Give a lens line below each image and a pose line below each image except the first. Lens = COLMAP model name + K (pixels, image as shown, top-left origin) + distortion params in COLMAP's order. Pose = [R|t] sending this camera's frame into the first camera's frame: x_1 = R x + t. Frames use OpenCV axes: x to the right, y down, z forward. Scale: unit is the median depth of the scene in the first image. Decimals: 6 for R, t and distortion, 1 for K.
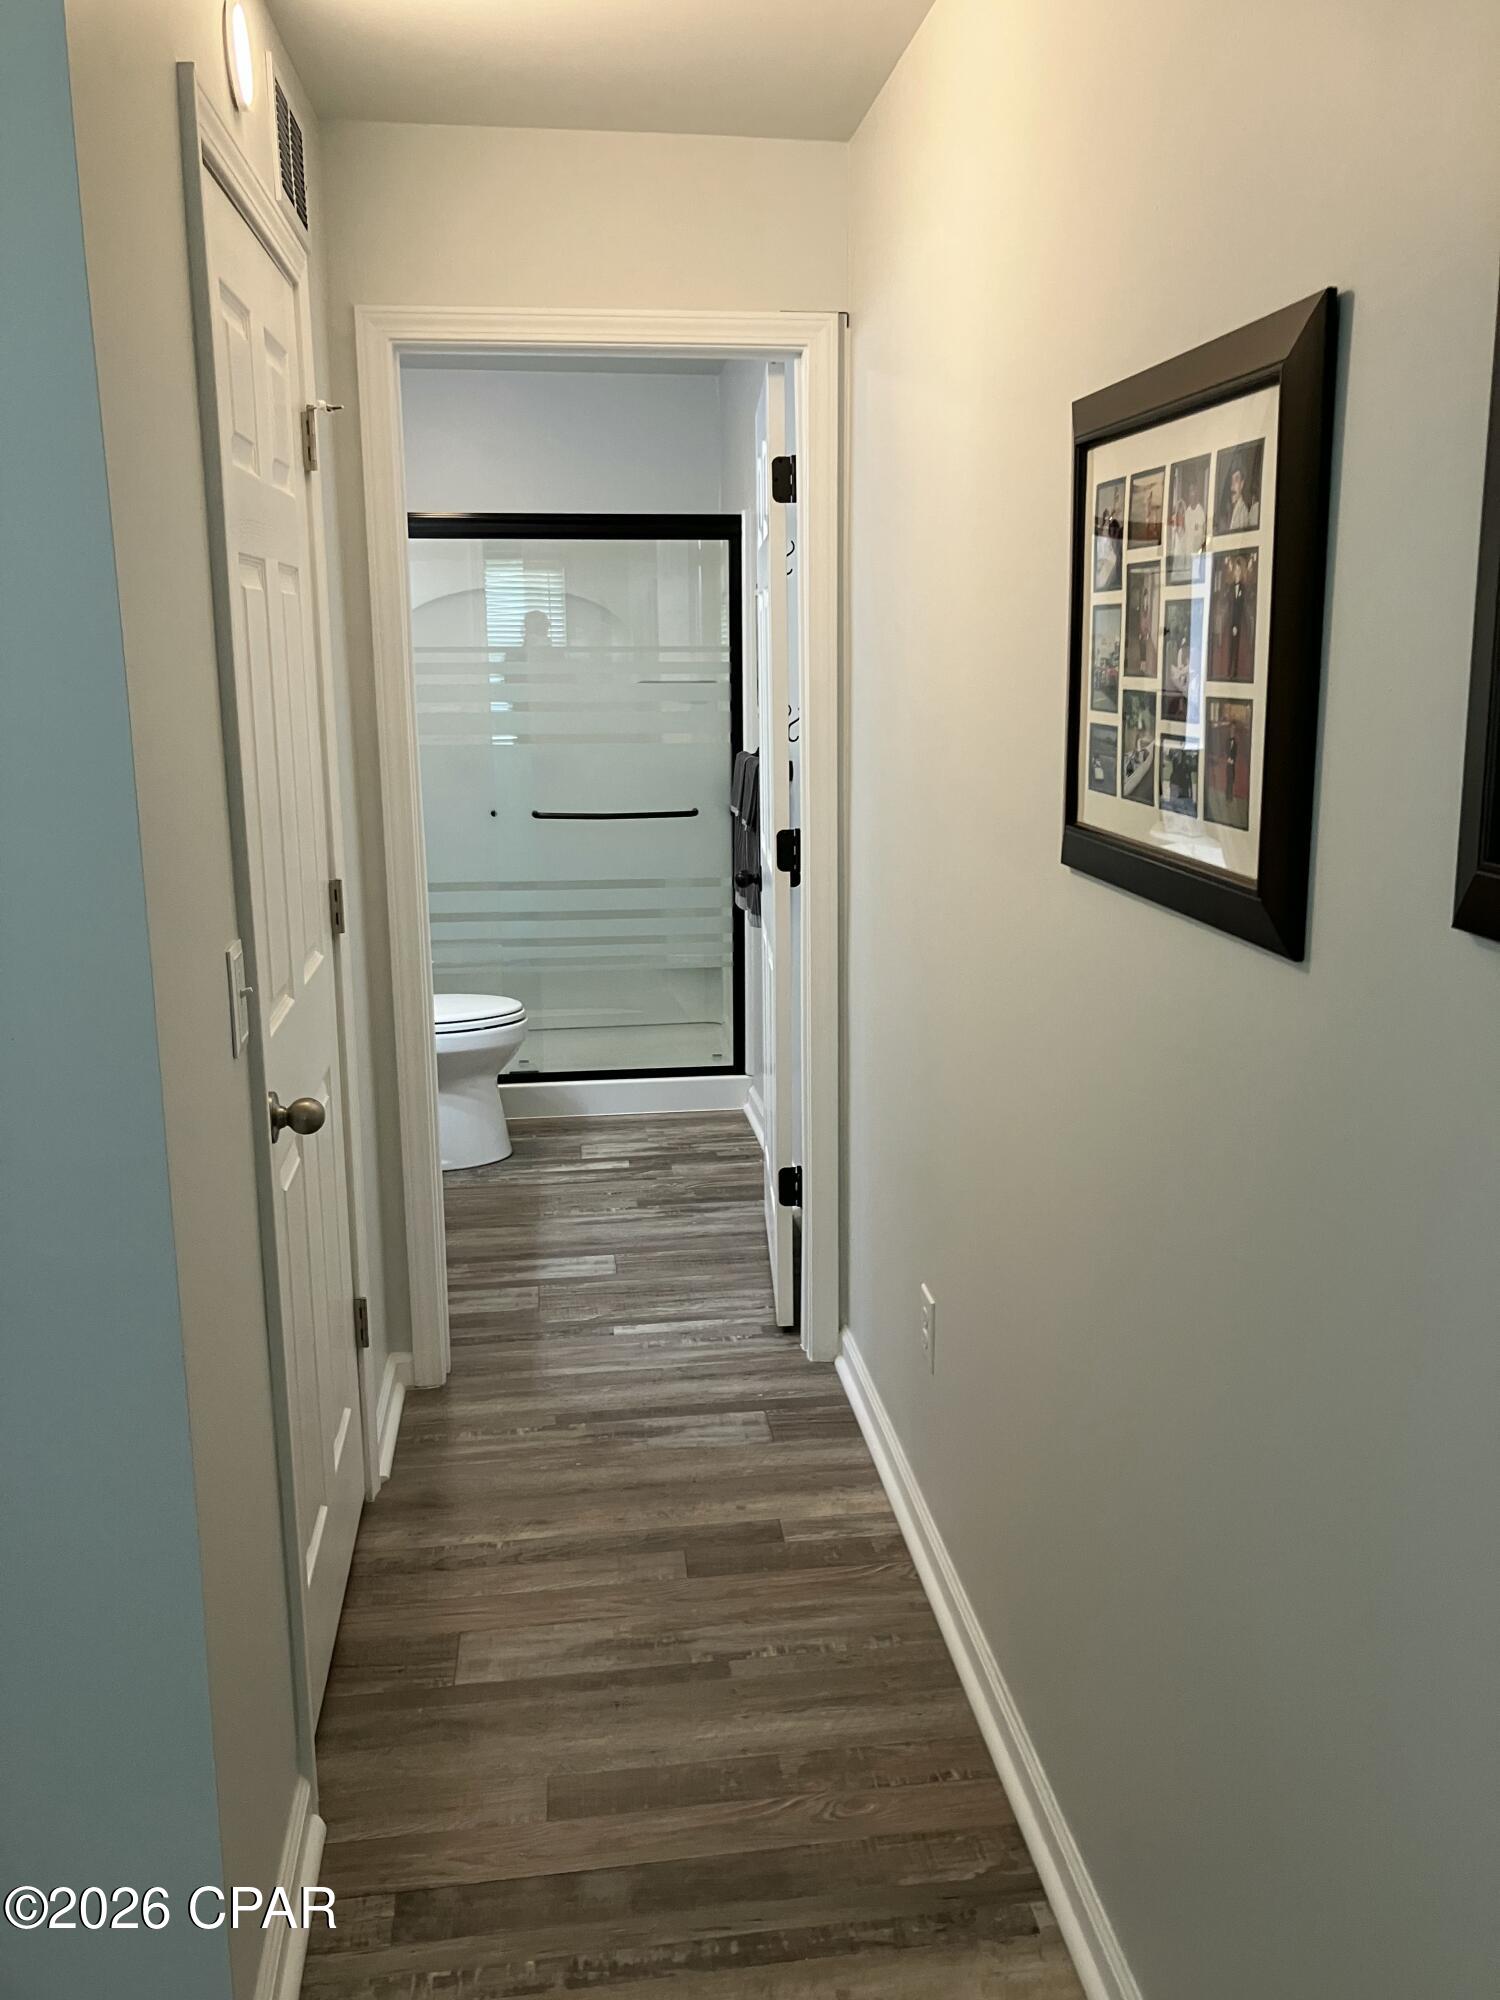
lens RADIAL K [[1637.5, 0, 755.8], [0, 1637.5, 984.8], [0, 0, 1]] dist [0.023618, -0.003213]
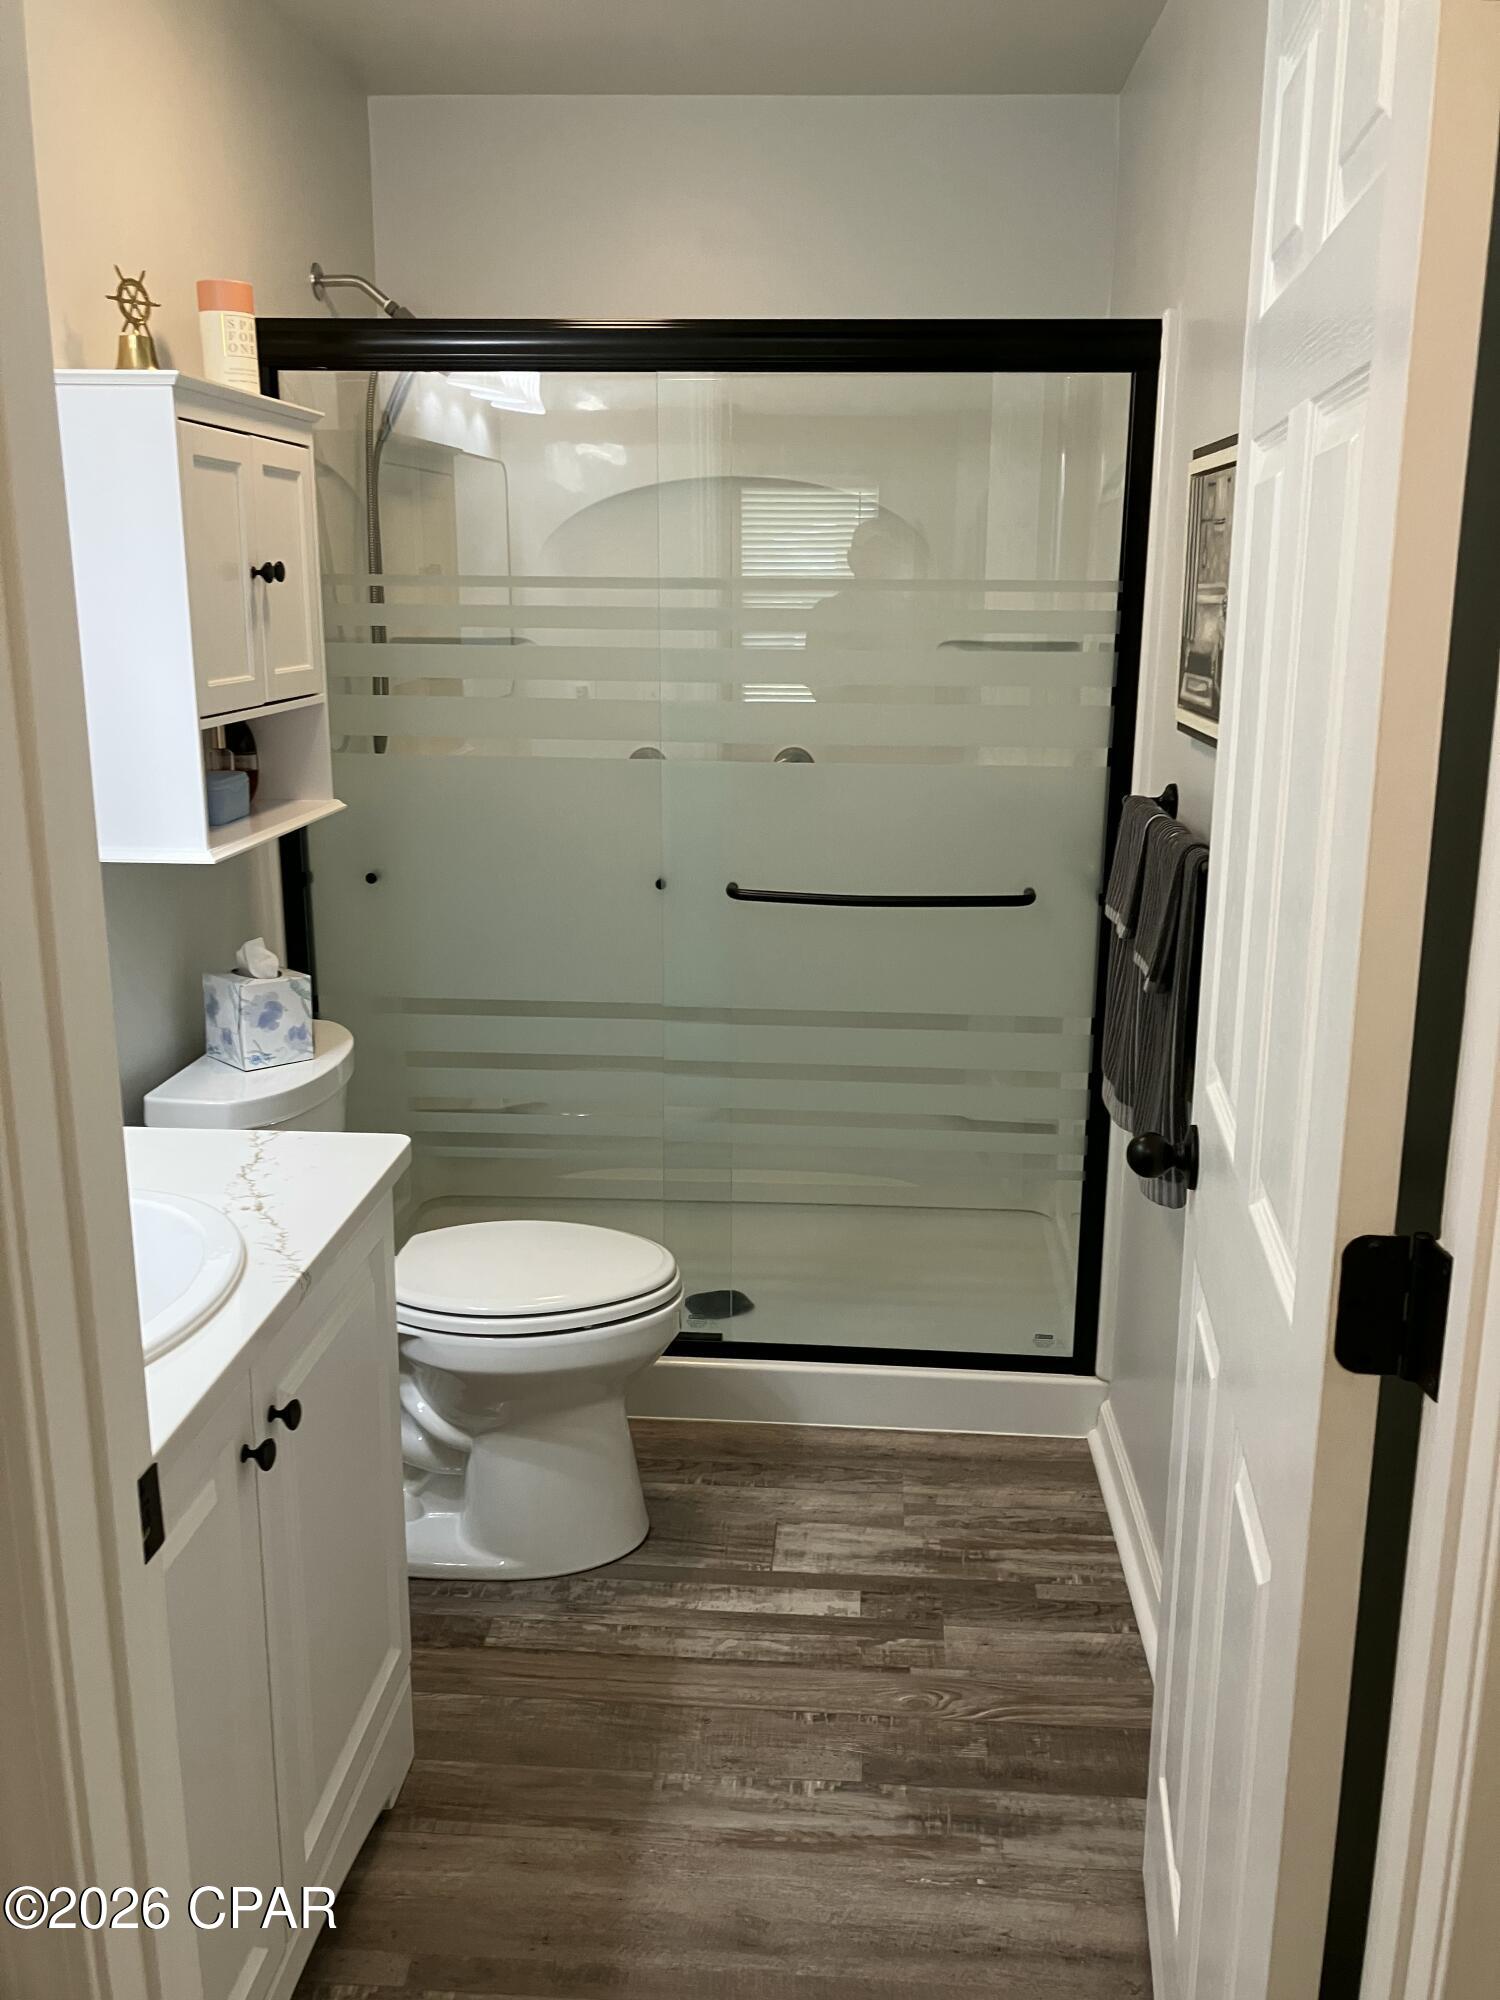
lens RADIAL K [[1666.1, 0, 750.0], [0, 1666.1, 1000.0], [0, 0, 1]] dist [0.003924, 0.007596]
pose [[0.980726, 0.061250, -0.185540, -0.036103], [-0.053489, 0.997483, 0.046553, -0.136756], [0.187925, -0.035731, 0.981533, 0.671247]]
